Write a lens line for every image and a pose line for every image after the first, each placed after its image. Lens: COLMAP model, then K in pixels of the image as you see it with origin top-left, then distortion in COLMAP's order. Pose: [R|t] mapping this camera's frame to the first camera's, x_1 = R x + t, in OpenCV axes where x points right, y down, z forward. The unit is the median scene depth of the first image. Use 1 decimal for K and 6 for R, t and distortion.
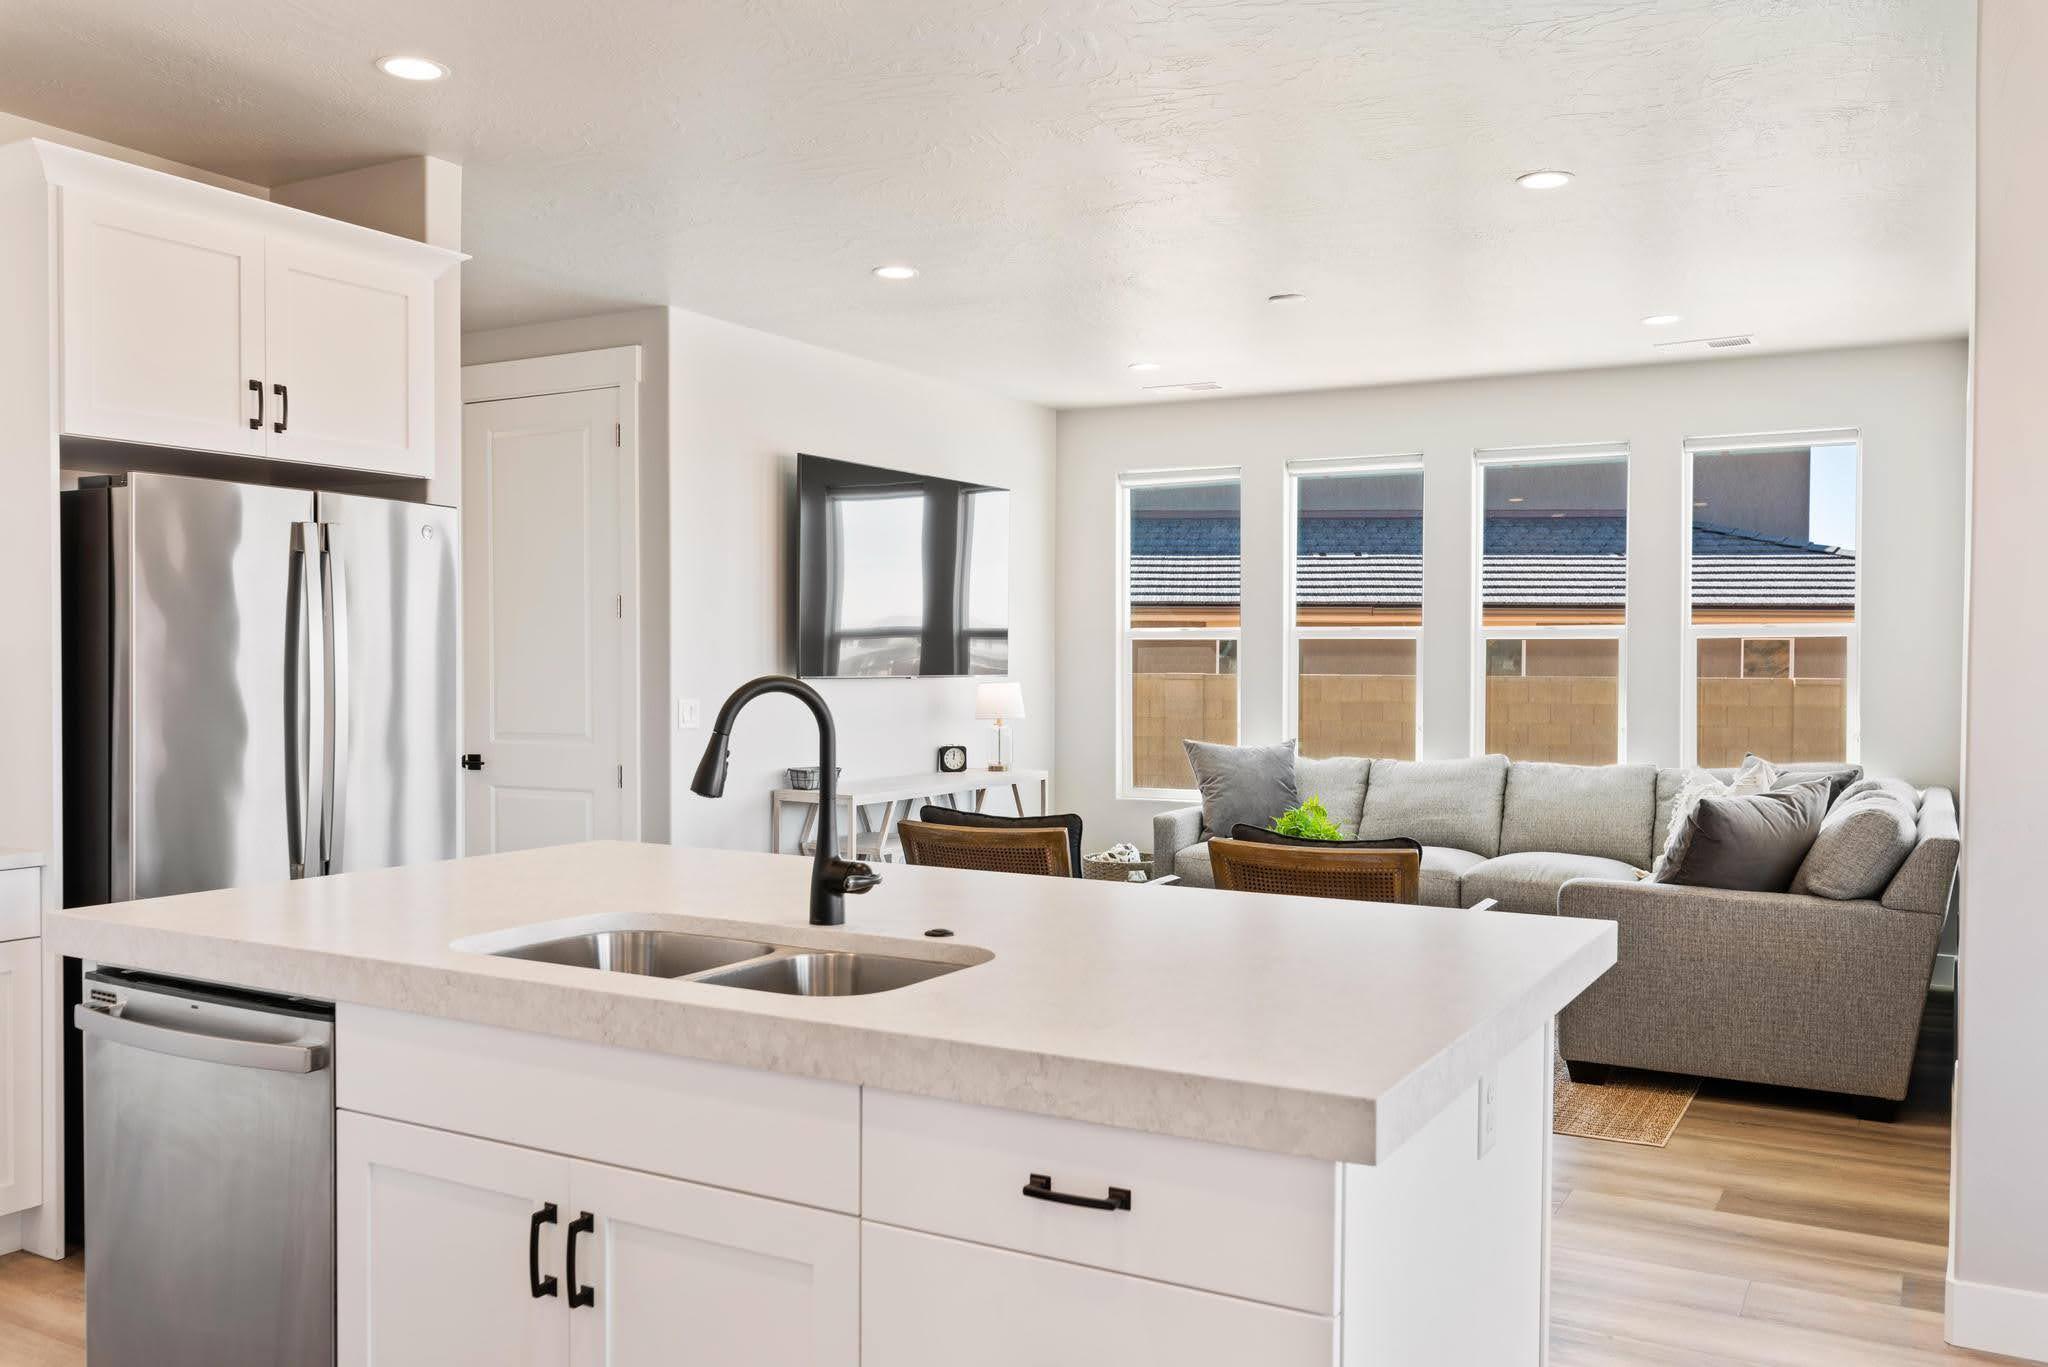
lens RADIAL K [[1672.5, 0, 1028.7], [0, 1672.5, 693.5], [0, 0, 1]] dist [0.029151, 0.002739]
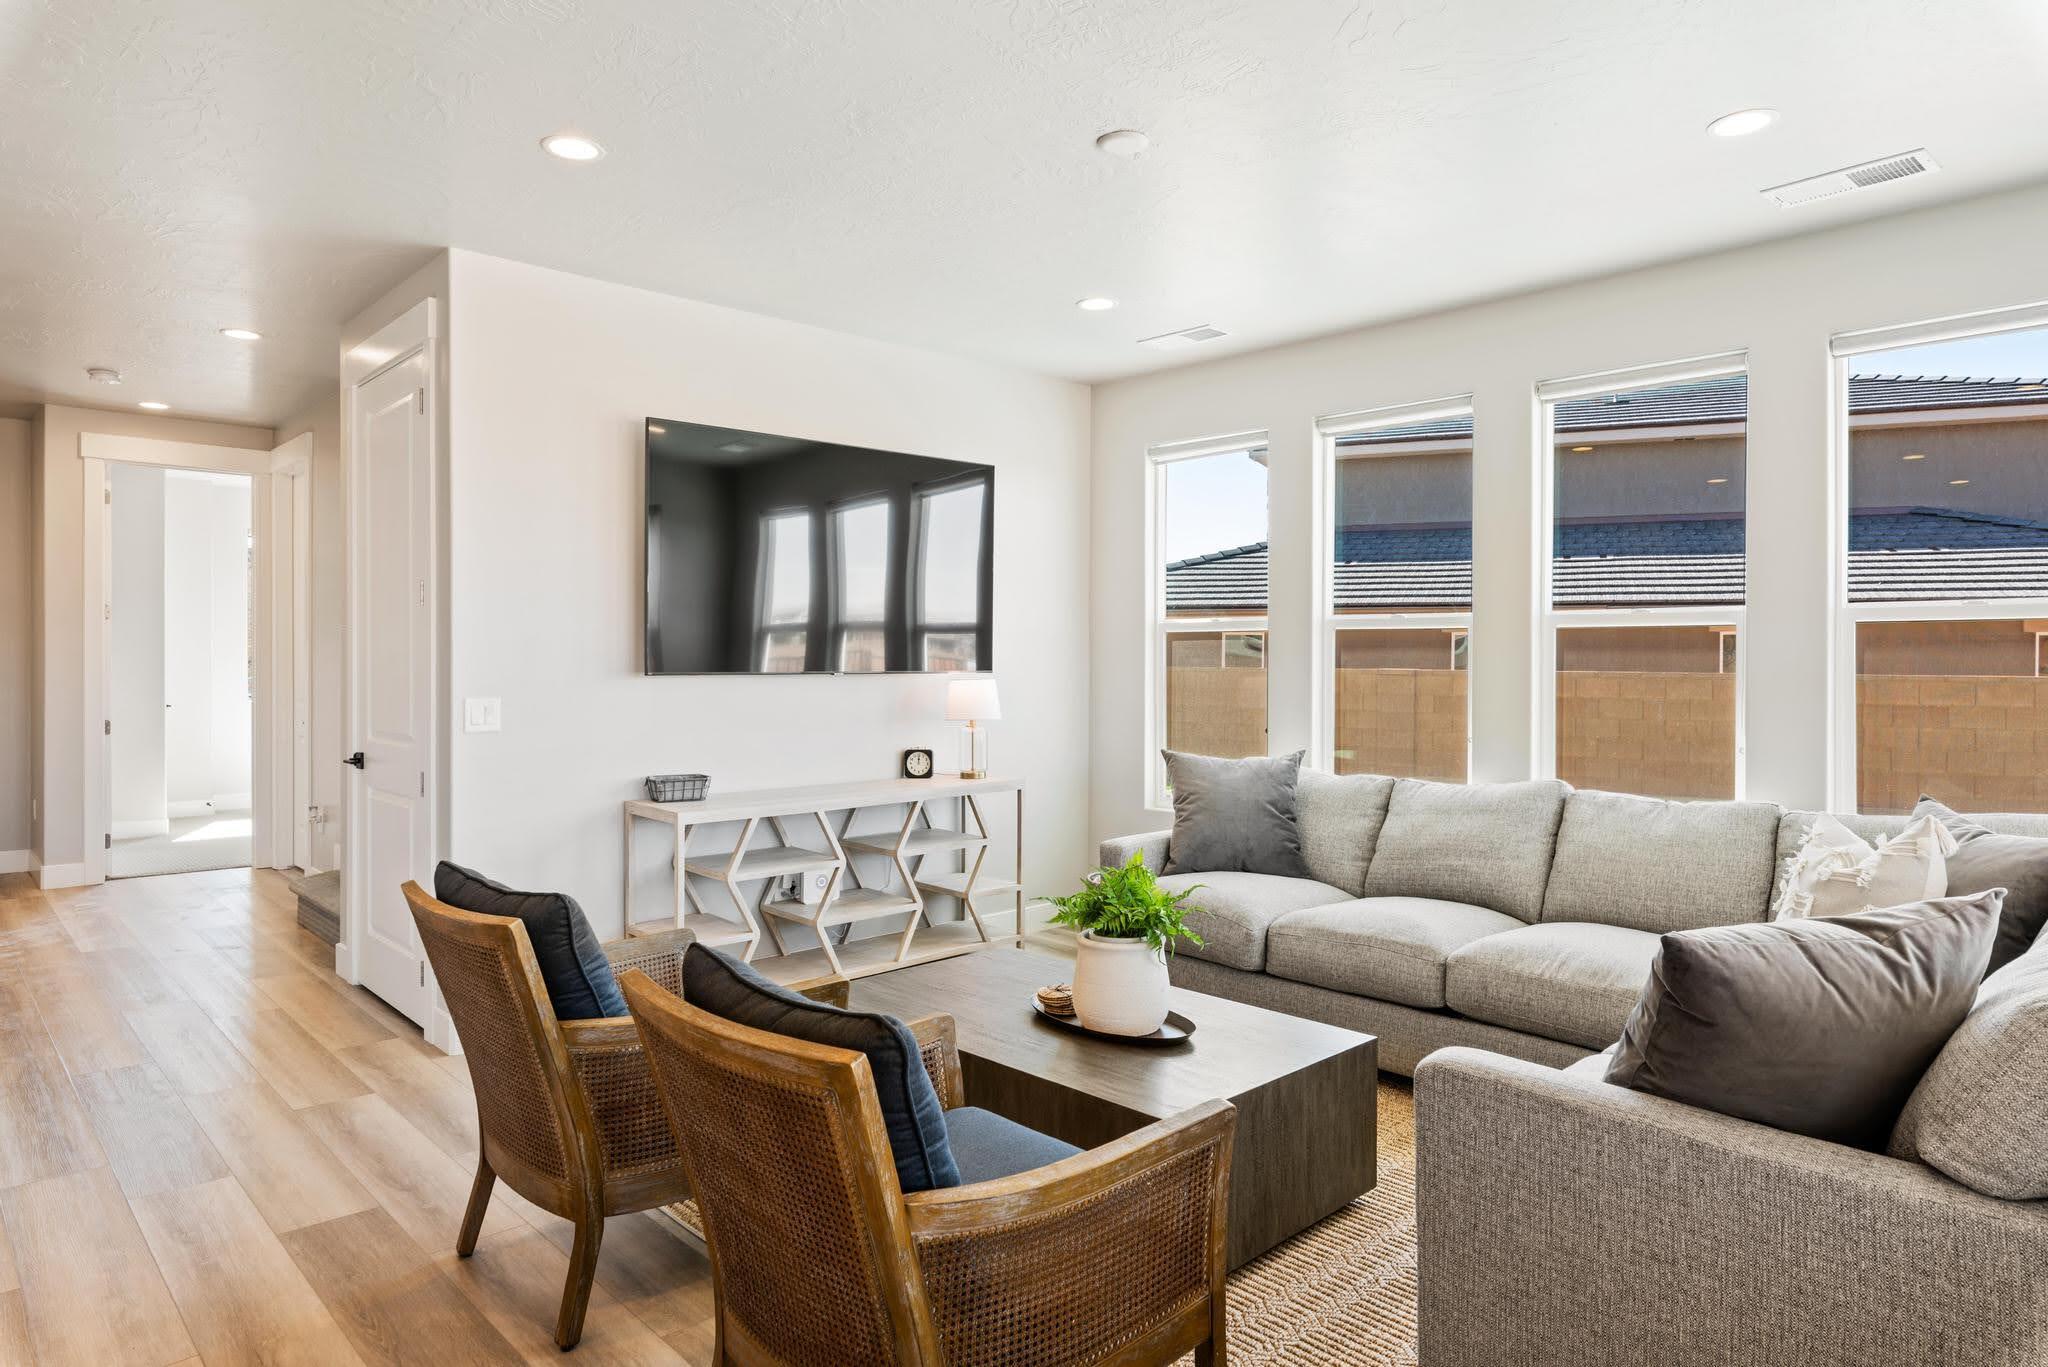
lens RADIAL K [[1228.5, 0, 1019.3], [0, 1228.5, 663.2], [0, 0, 1]] dist [-0.006820, 0.005921]
pose [[0.951523, 0.001293, -0.307575, 0.223538], [-0.006196, 0.999869, -0.014965, -0.005950], [0.307515, 0.016145, 0.951406, 0.408995]]
